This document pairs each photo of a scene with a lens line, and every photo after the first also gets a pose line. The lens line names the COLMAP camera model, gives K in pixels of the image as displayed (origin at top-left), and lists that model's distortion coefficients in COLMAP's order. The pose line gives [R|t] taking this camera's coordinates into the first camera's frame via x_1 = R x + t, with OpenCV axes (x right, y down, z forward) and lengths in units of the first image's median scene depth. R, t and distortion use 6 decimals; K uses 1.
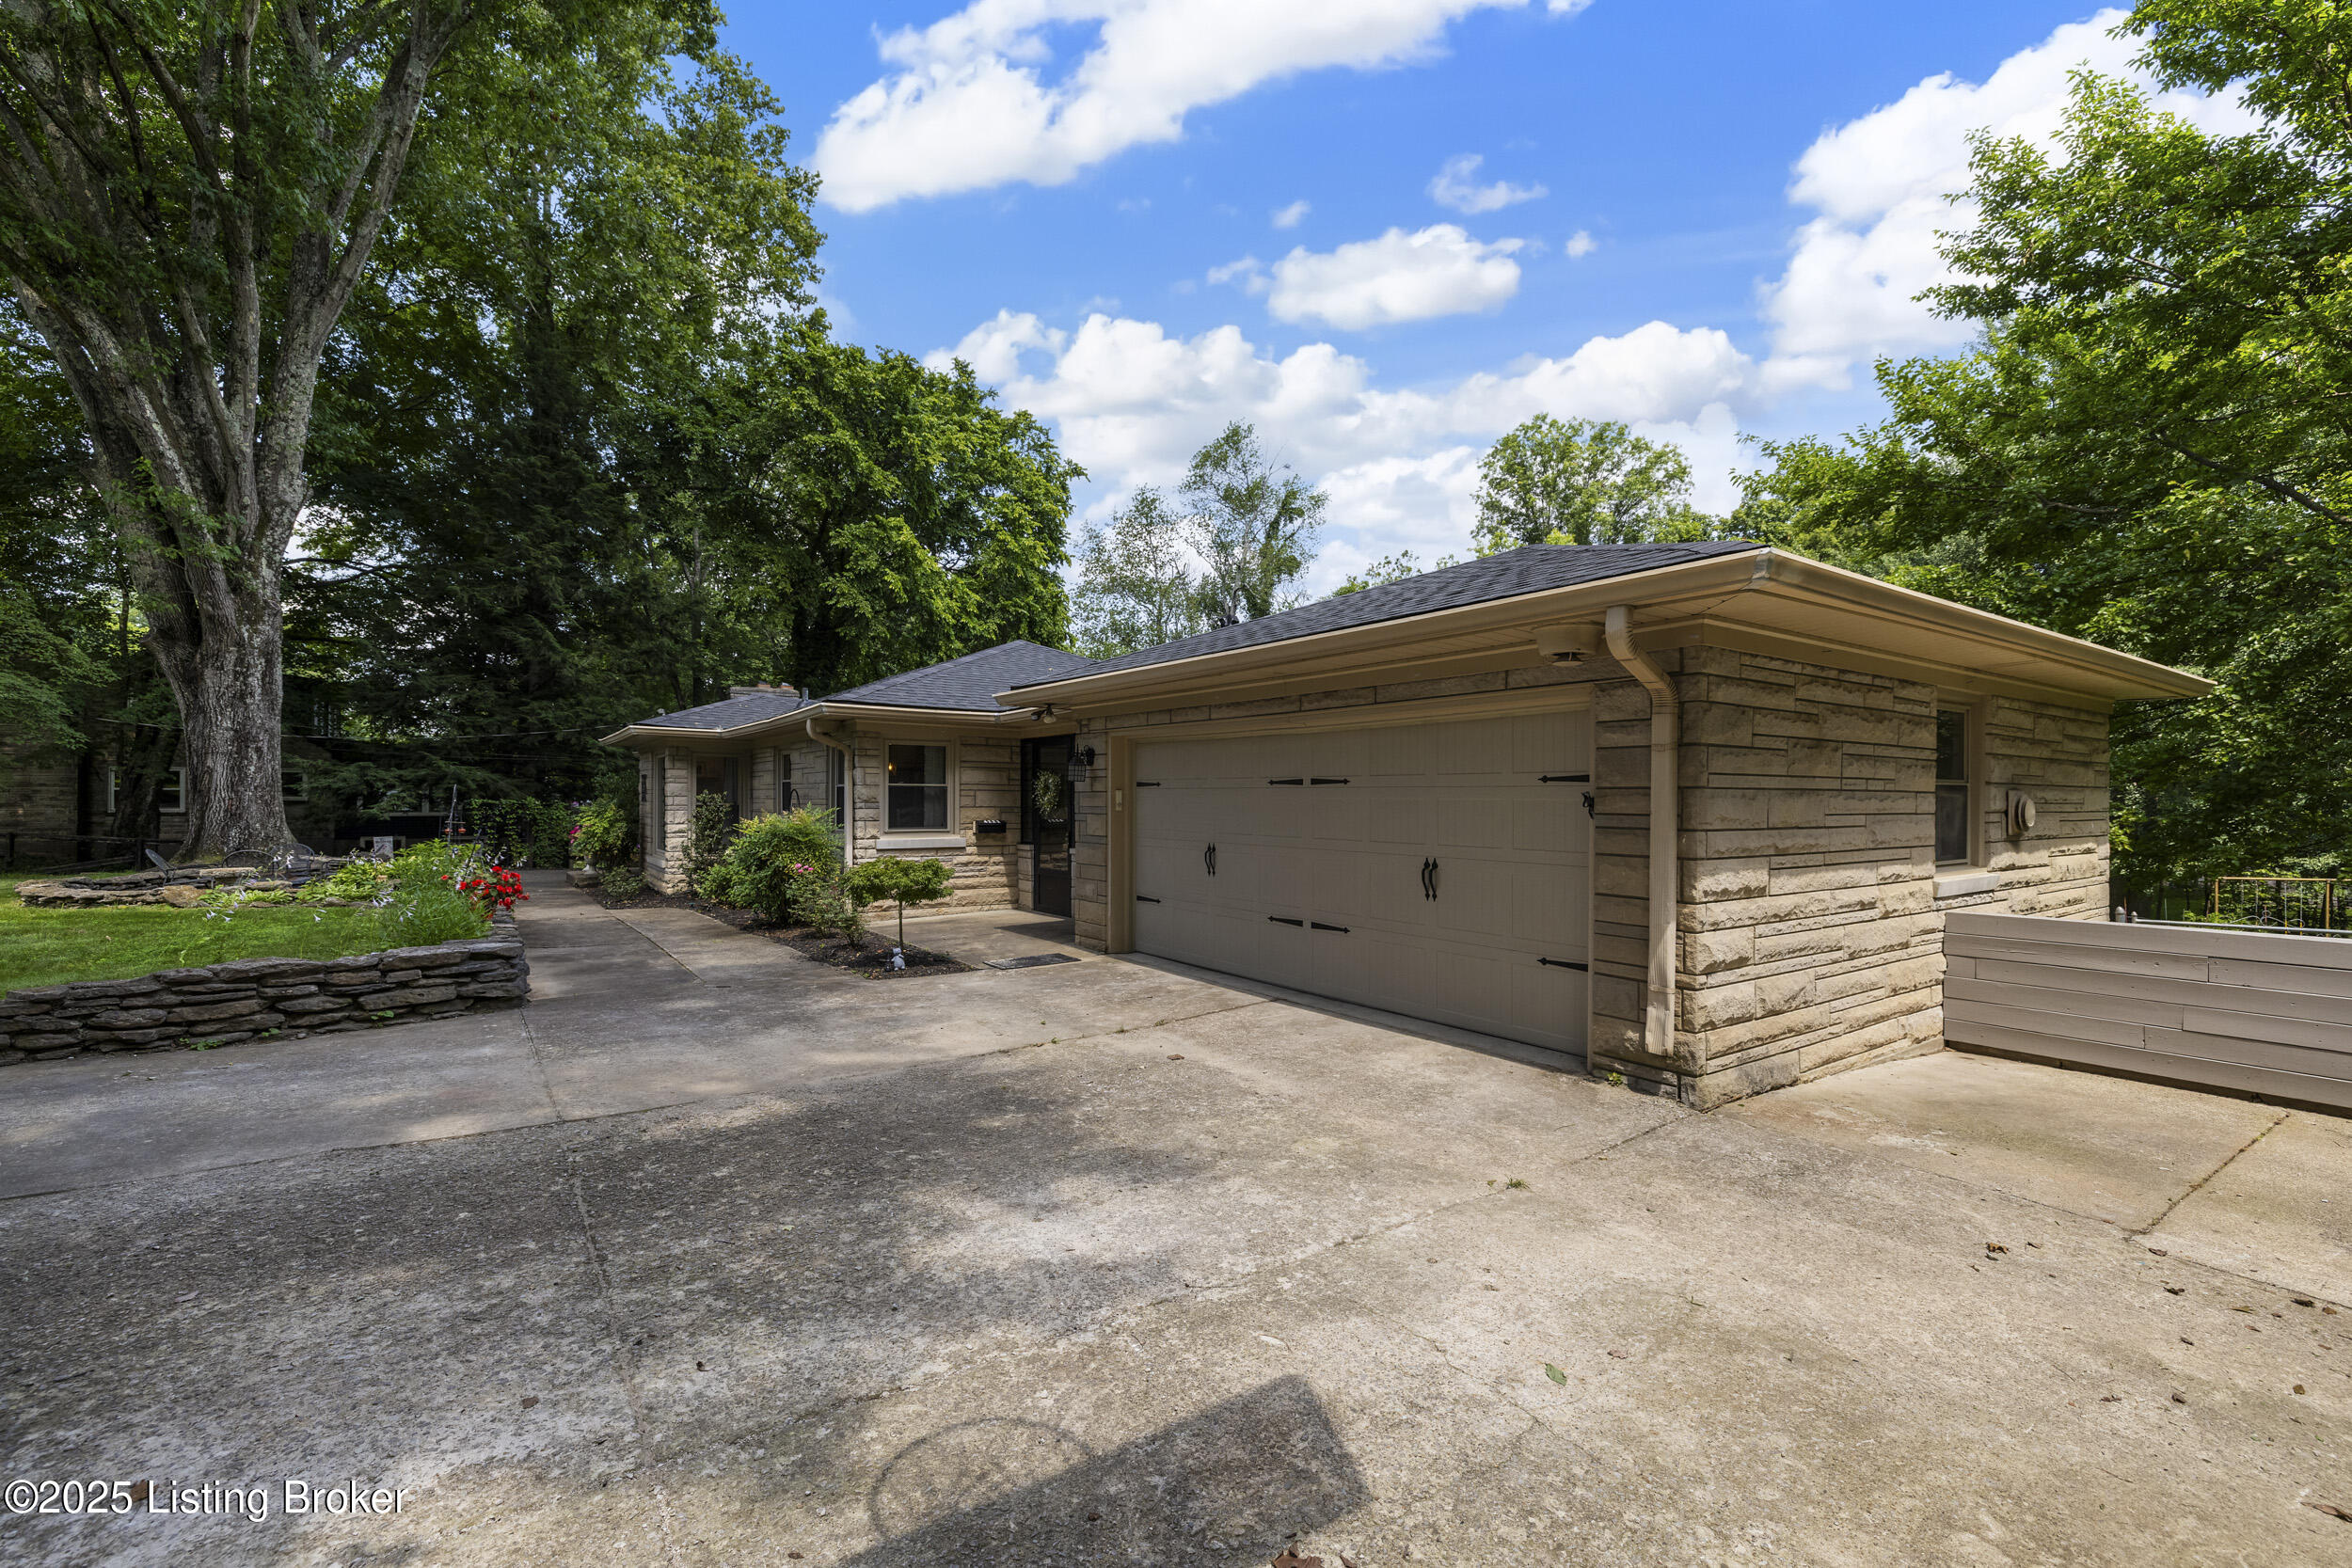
lens RADIAL K [[995.9, 0, 1168.0], [0, 995.9, 796.6], [0, 0, 1]] dist [0.001646, 0.000179]
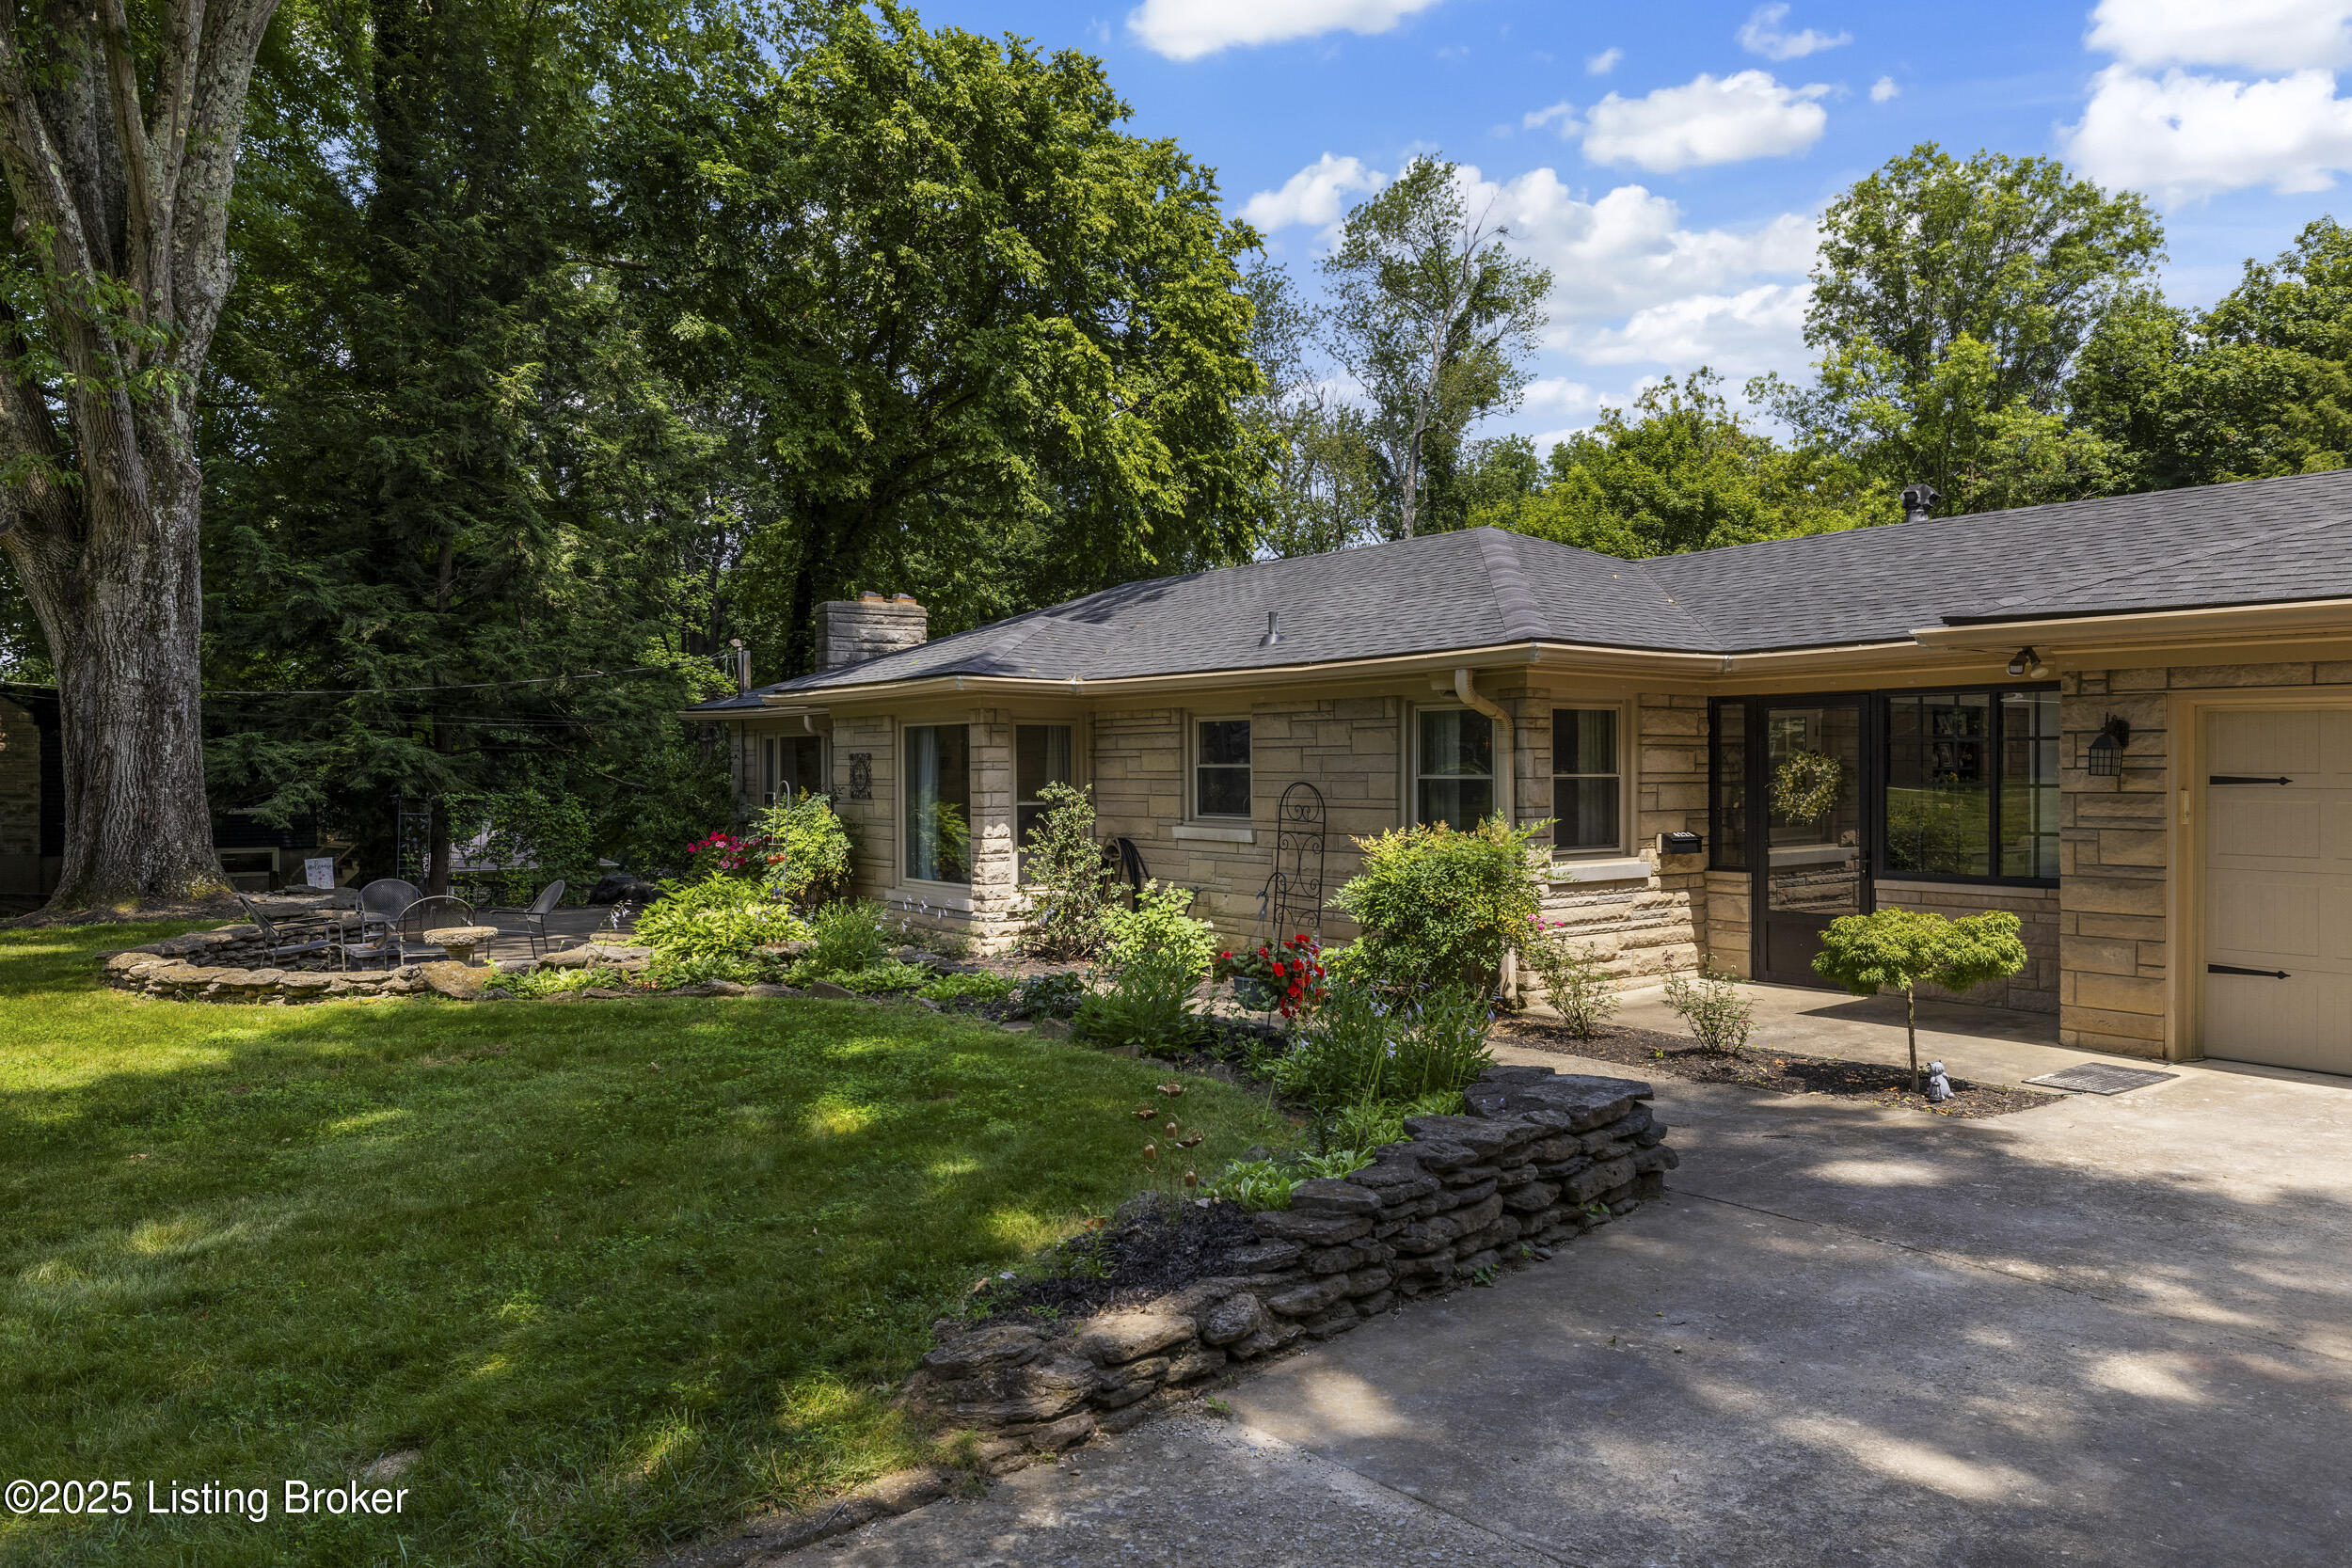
lens RADIAL K [[1608.6, 0, 1182.9], [0, 1608.6, 795.3], [0, 0, 1]] dist [-0.001679, 0.002081]
pose [[0.999506, -0.009462, 0.029971, -0.345678], [0.008852, 0.999752, 0.020443, -0.014474], [-0.030157, -0.020167, 0.999342, 0.025049]]
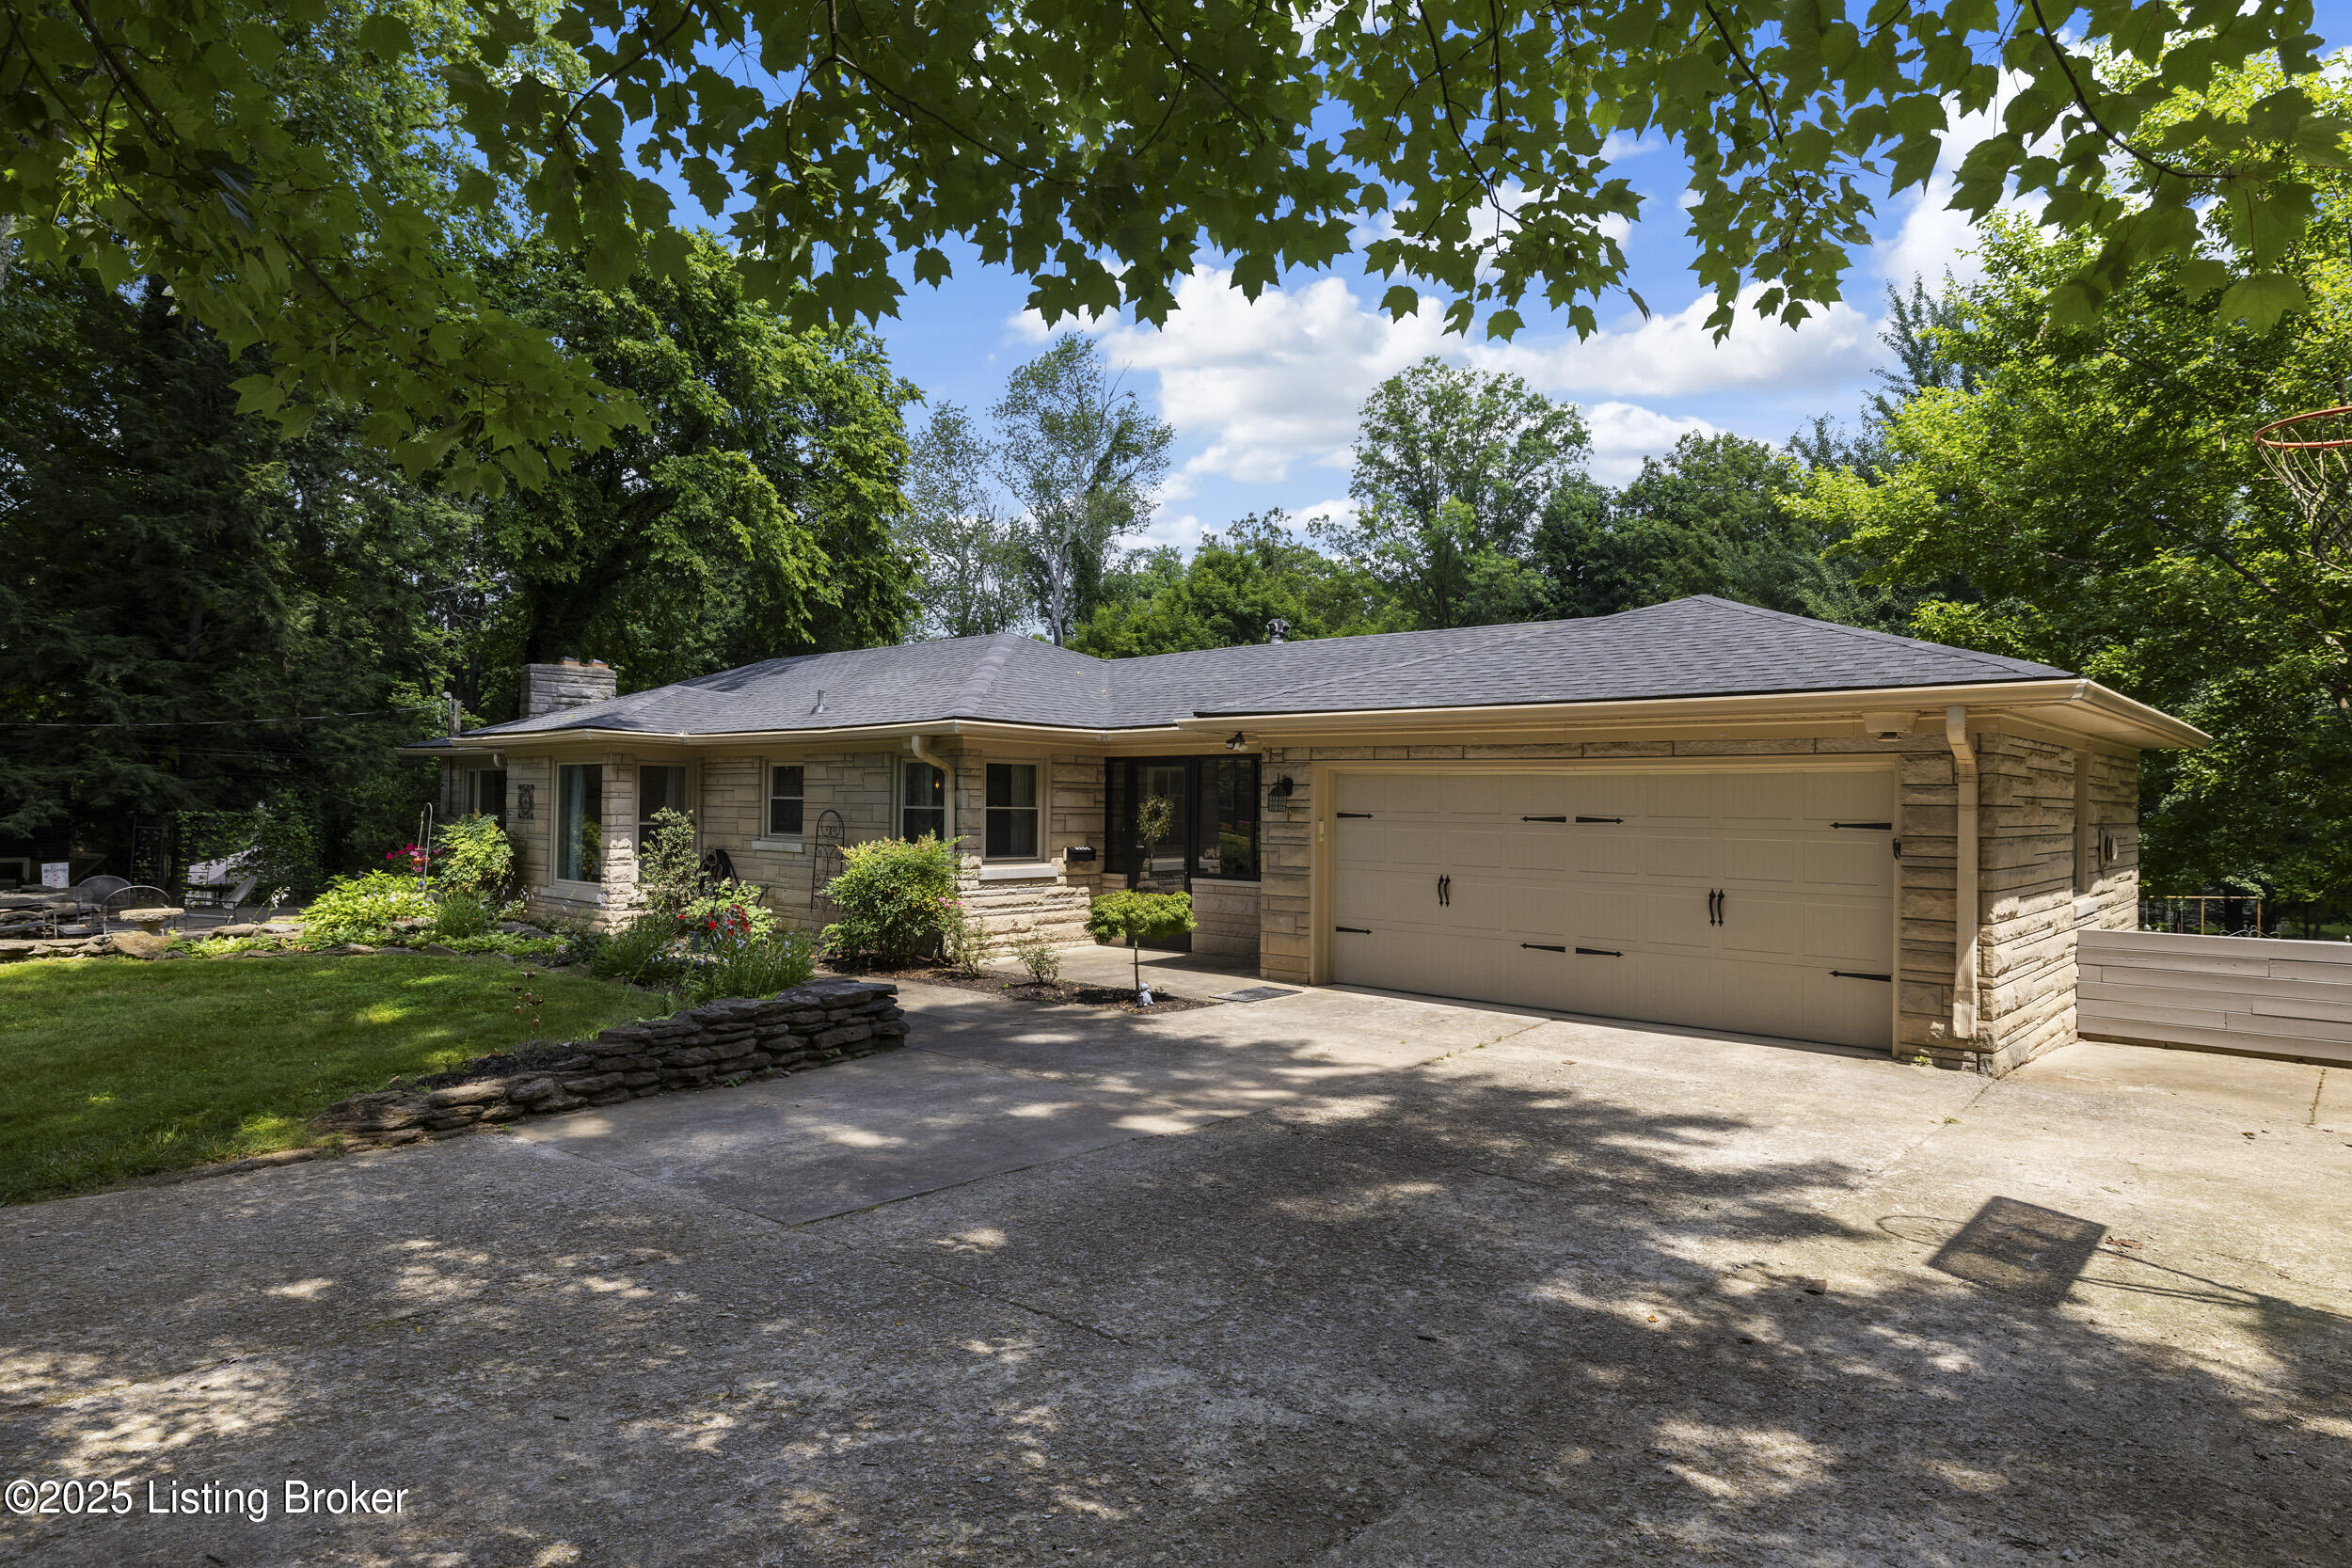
lens RADIAL K [[1316.6, 0, 1178.7], [0, 1316.6, 778.9], [0, 0, 1]] dist [0.002307, -0.000144]
pose [[0.974446, 0.011009, 0.224351, -0.245330], [-0.007728, 0.999850, -0.015498, -0.013771], [-0.224488, 0.013368, 0.974385, -0.127620]]
